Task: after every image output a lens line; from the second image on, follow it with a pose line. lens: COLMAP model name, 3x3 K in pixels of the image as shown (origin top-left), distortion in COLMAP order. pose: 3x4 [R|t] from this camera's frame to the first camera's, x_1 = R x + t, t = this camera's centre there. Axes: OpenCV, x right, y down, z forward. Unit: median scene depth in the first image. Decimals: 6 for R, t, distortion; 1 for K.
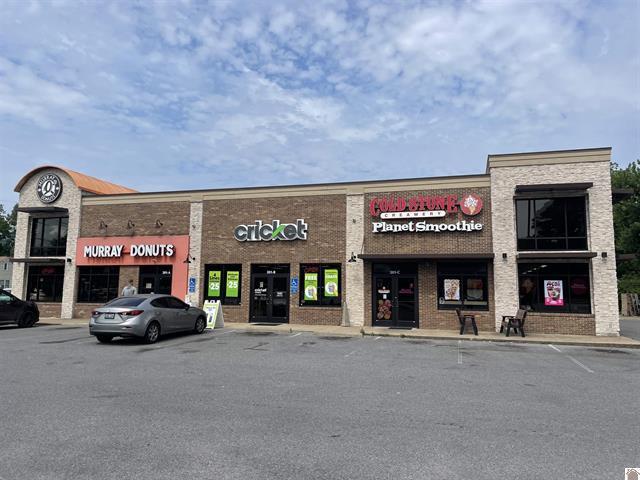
lens RADIAL K [[482.5, 0, 318.6], [0, 482.5, 236.9], [0, 0, 1]] dist [0.100061, -0.131330]
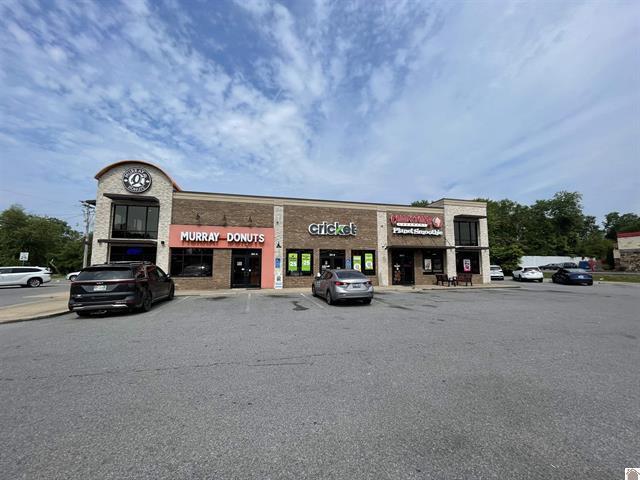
lens RADIAL K [[259.0, 0, 310.3], [0, 259.0, 239.7], [0, 0, 1]] dist [-0.003248, -0.000250]
pose [[0.860794, 0.040791, 0.507315, -0.529032], [-0.045436, 0.998962, -0.003229, 0.026708], [-0.506921, -0.020271, 0.861754, 0.275394]]
